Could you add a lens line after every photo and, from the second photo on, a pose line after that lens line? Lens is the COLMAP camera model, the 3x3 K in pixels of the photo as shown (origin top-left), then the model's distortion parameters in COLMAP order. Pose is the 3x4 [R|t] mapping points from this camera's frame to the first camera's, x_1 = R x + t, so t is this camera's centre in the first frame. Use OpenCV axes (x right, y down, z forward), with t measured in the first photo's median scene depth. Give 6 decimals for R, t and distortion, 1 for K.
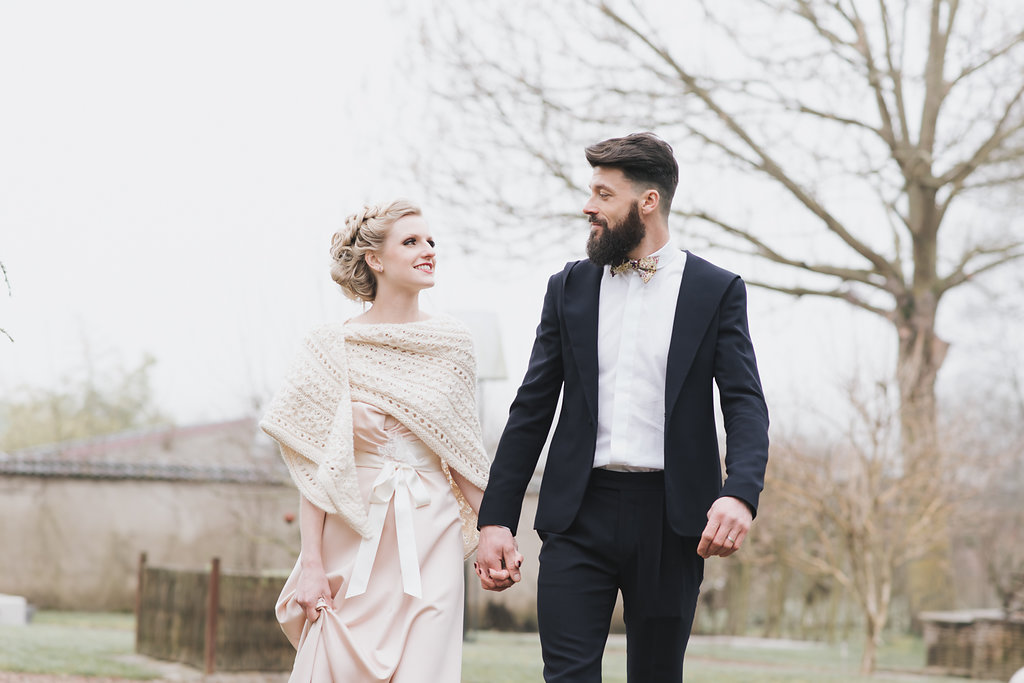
lens RADIAL K [[2507.8, 0, 512.4], [0, 2507.8, 341.5], [0, 0, 1]] dist [0.328778, 0.000000]
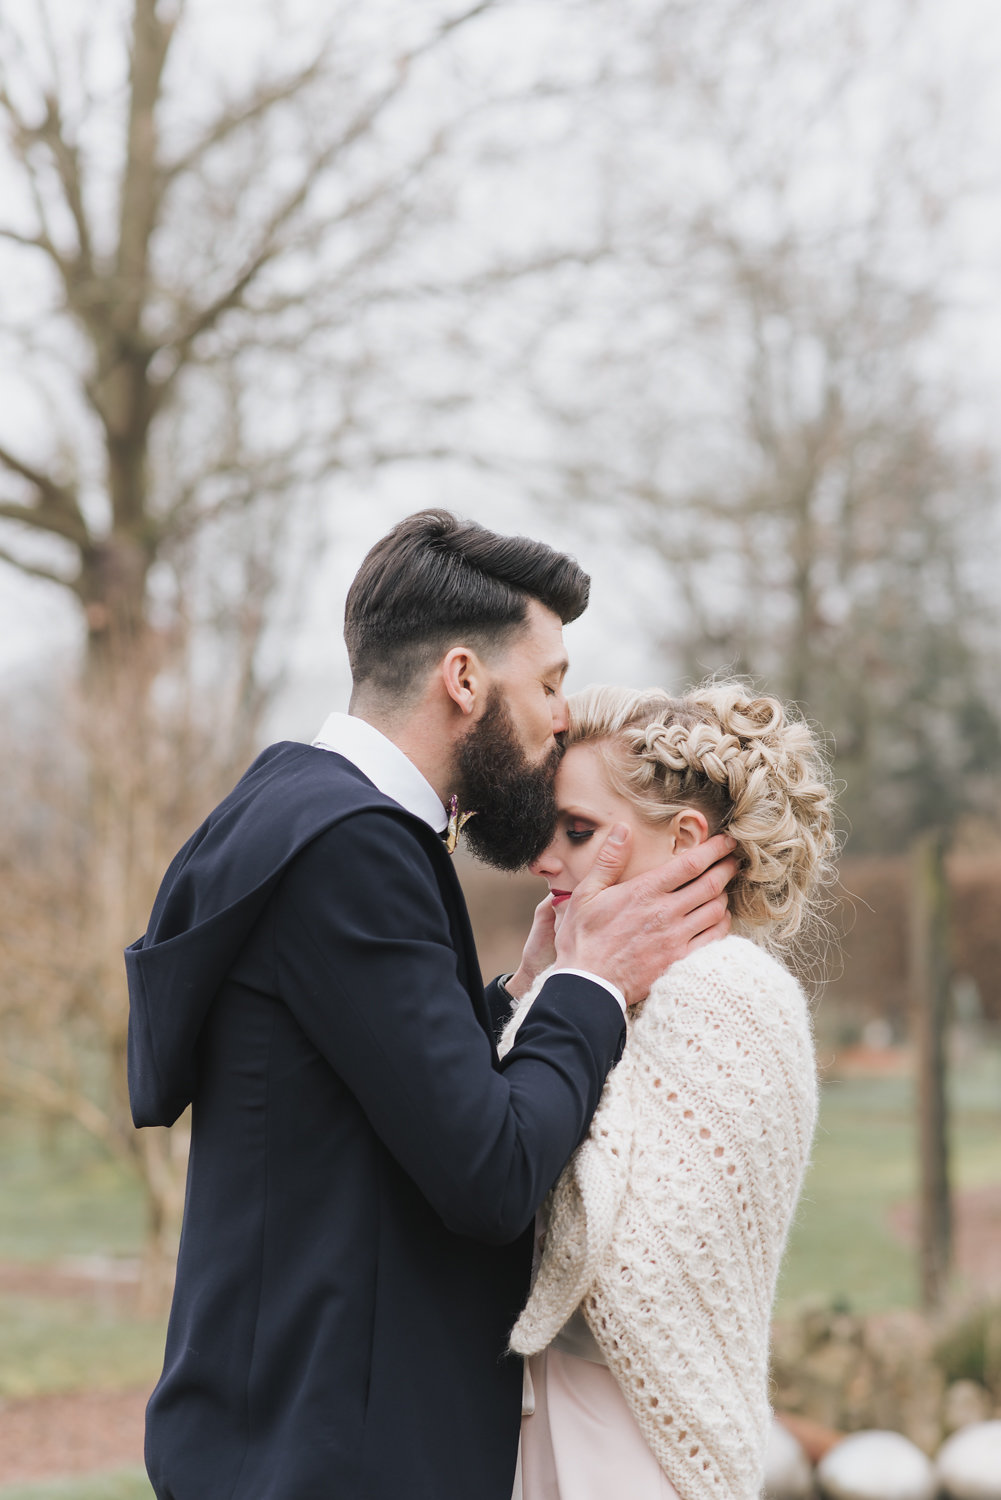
lens RADIAL K [[3673.5, 0, 501.0], [0, 3673.5, 748.4], [0, 0, 1]] dist [0.328778, 0.000000]
pose [[0.965638, 0.001592, 0.259888, 0.032556], [-0.010206, 0.999442, 0.031800, -0.001150], [-0.259692, -0.033360, 0.965115, 0.203482]]
